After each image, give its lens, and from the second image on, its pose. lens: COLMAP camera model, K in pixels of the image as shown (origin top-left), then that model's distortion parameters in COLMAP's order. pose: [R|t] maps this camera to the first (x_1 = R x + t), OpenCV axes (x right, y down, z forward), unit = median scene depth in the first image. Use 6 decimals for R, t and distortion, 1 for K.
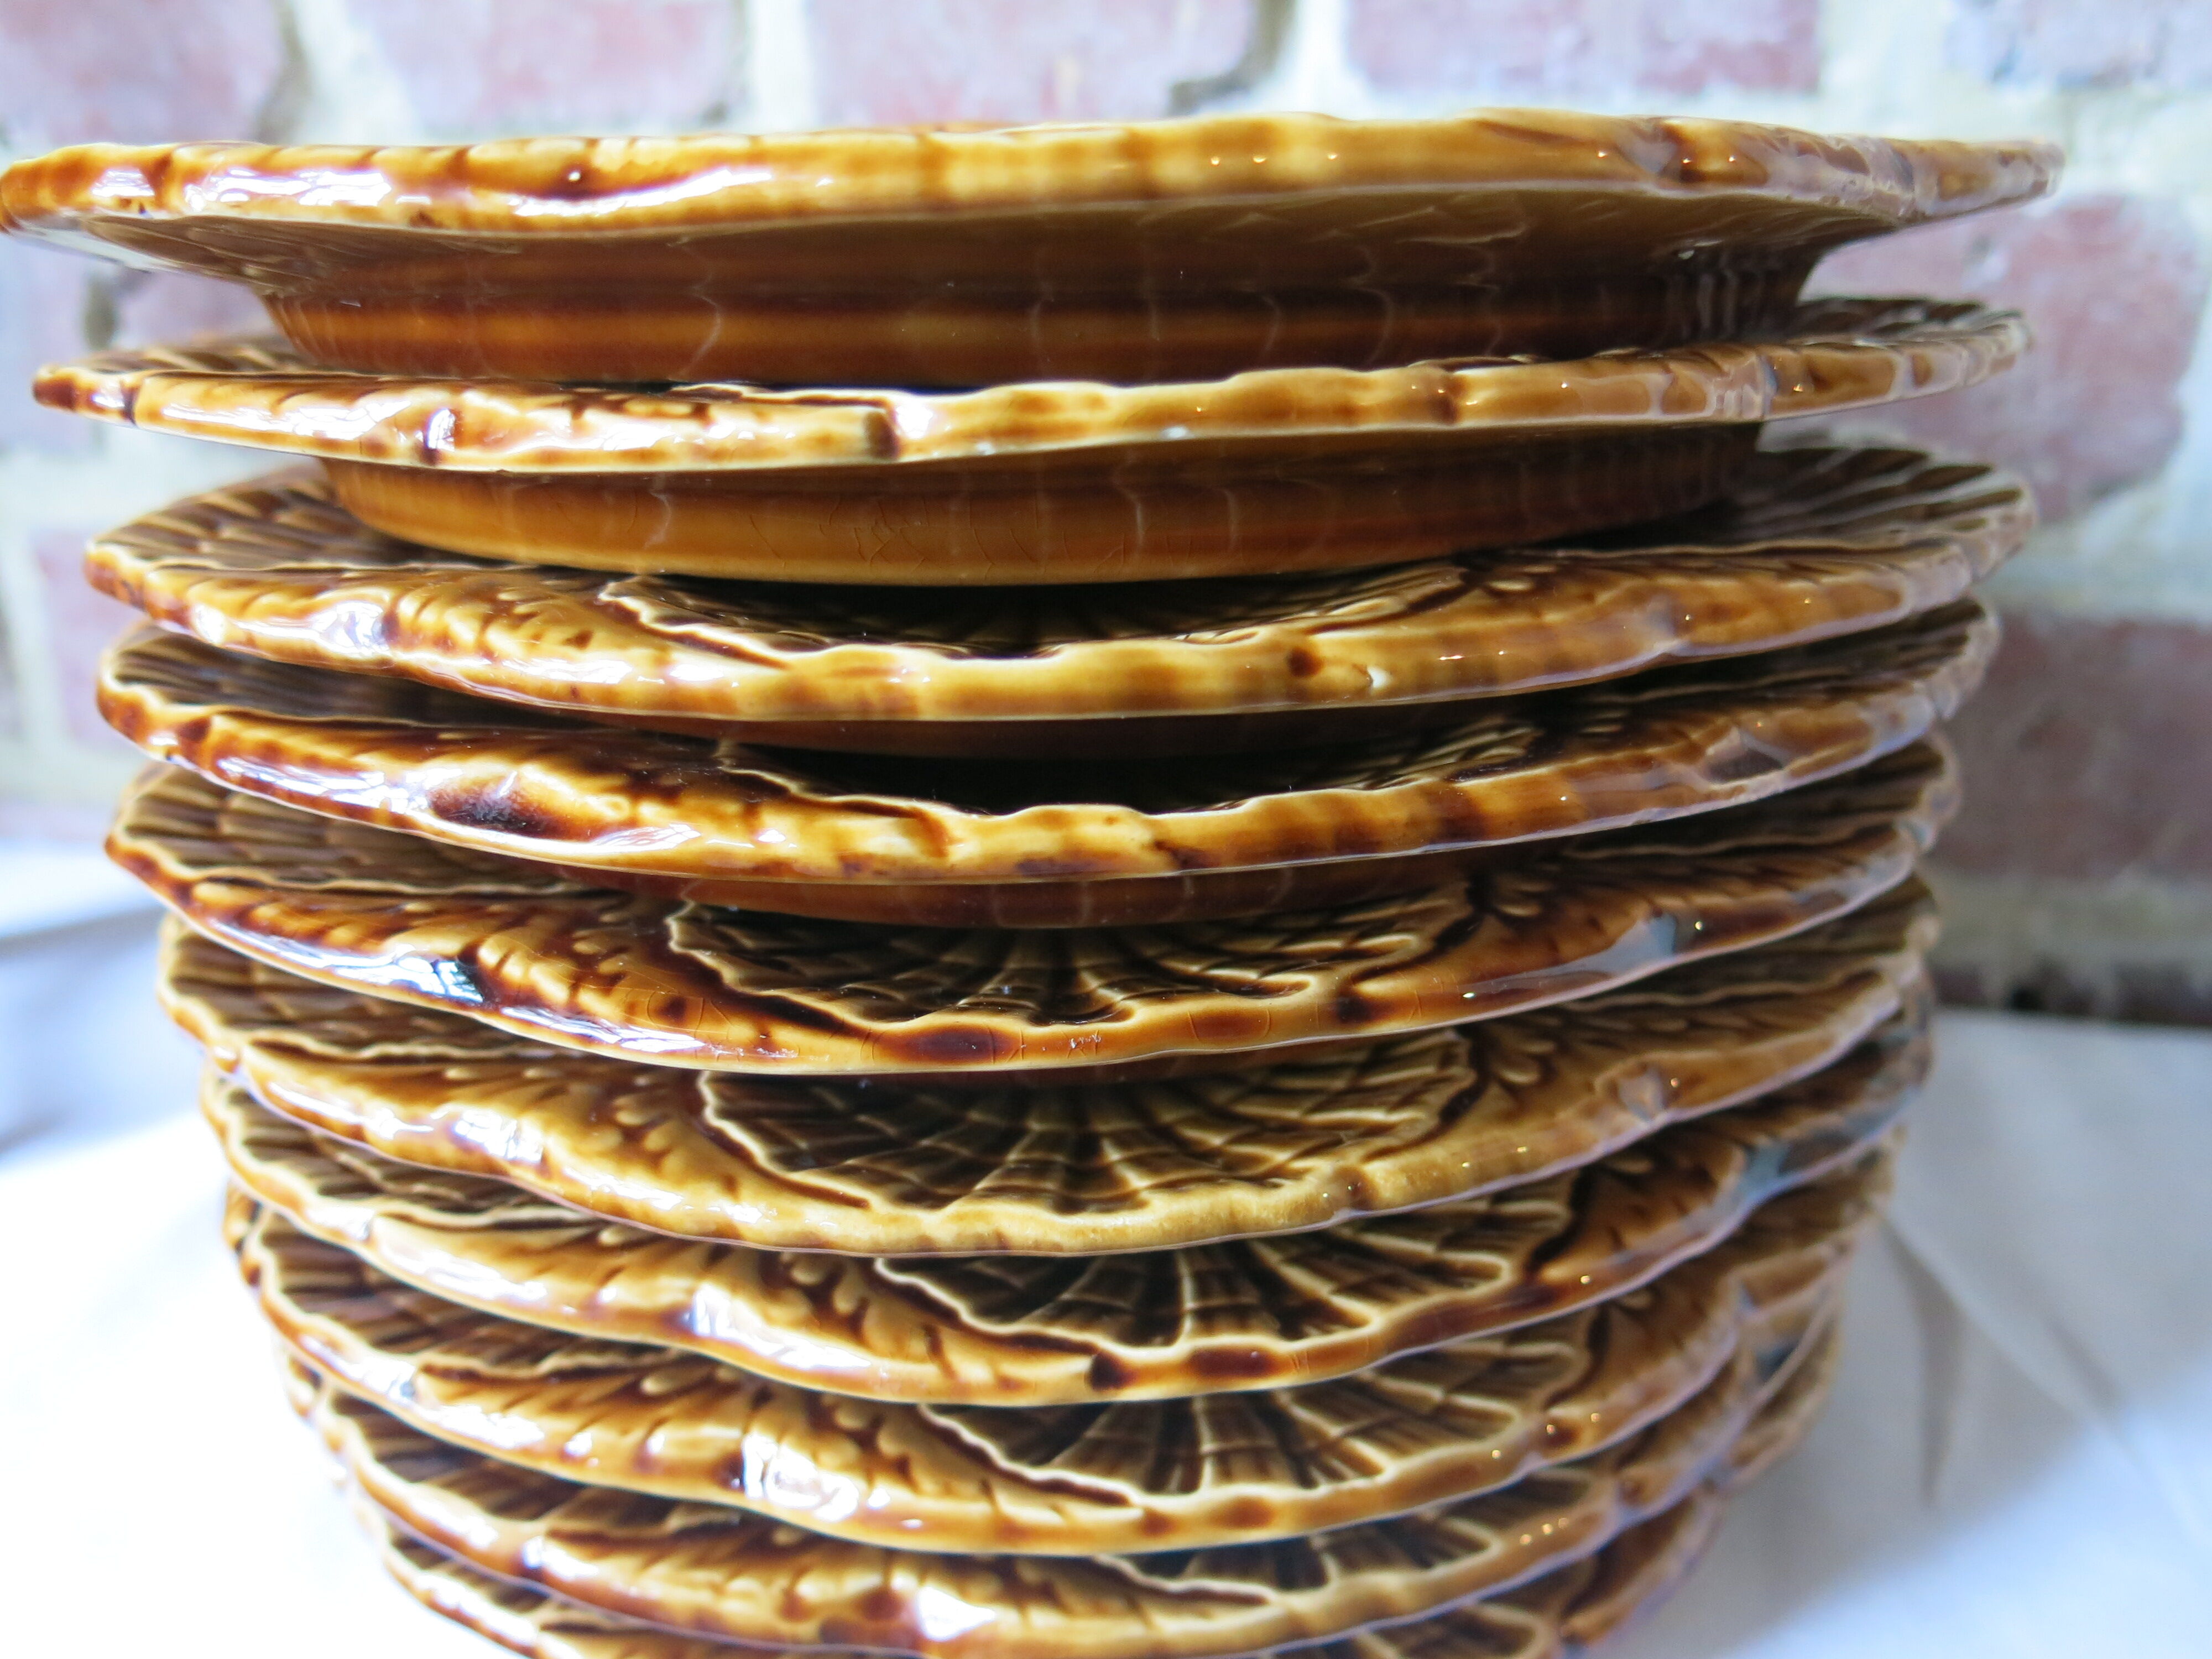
lens RADIAL K [[1799.8, 0, 1106.0], [0, 1799.8, 829.5], [0, 0, 1]] dist [-0.023328, -0.004283]
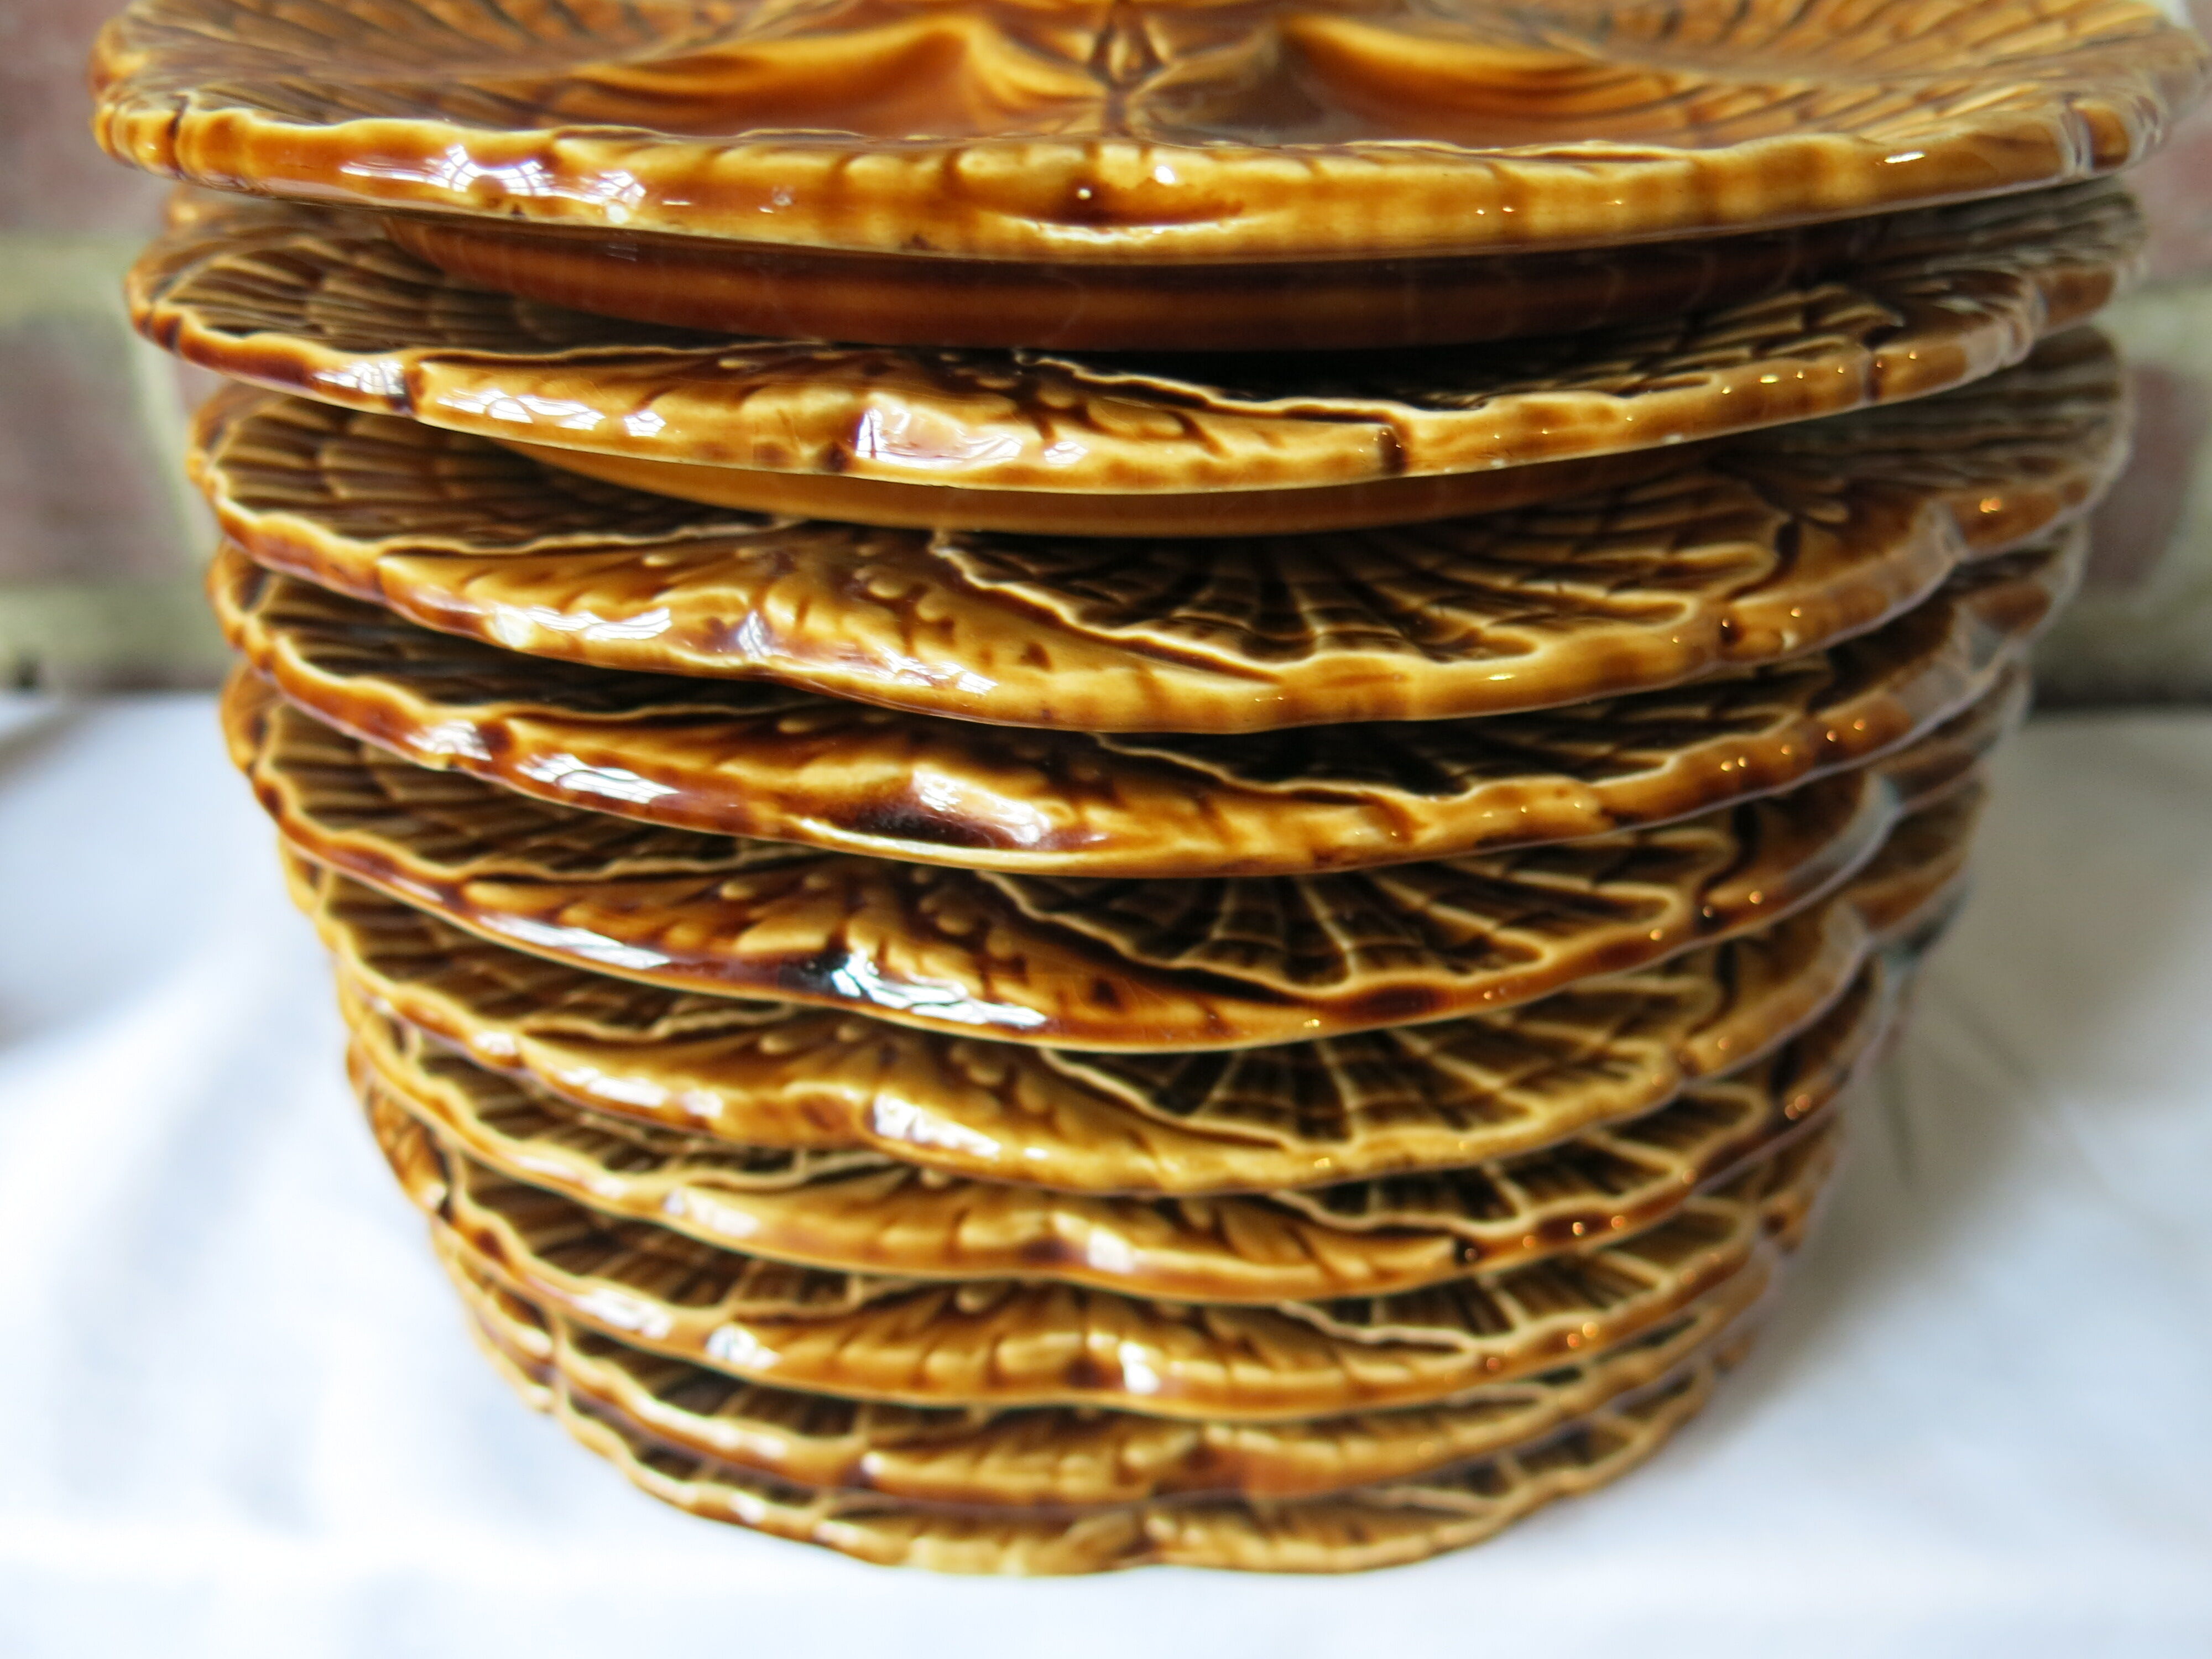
lens RADIAL K [[1818.0, 0, 1106.0], [0, 1818.0, 829.5], [0, 0, 1]] dist [-0.027449, 0.009426]
pose [[0.974120, -0.102175, 0.201619, -0.470684], [0.062035, 0.978599, 0.196205, -0.207832], [-0.217352, -0.178620, 0.959611, 0.030038]]
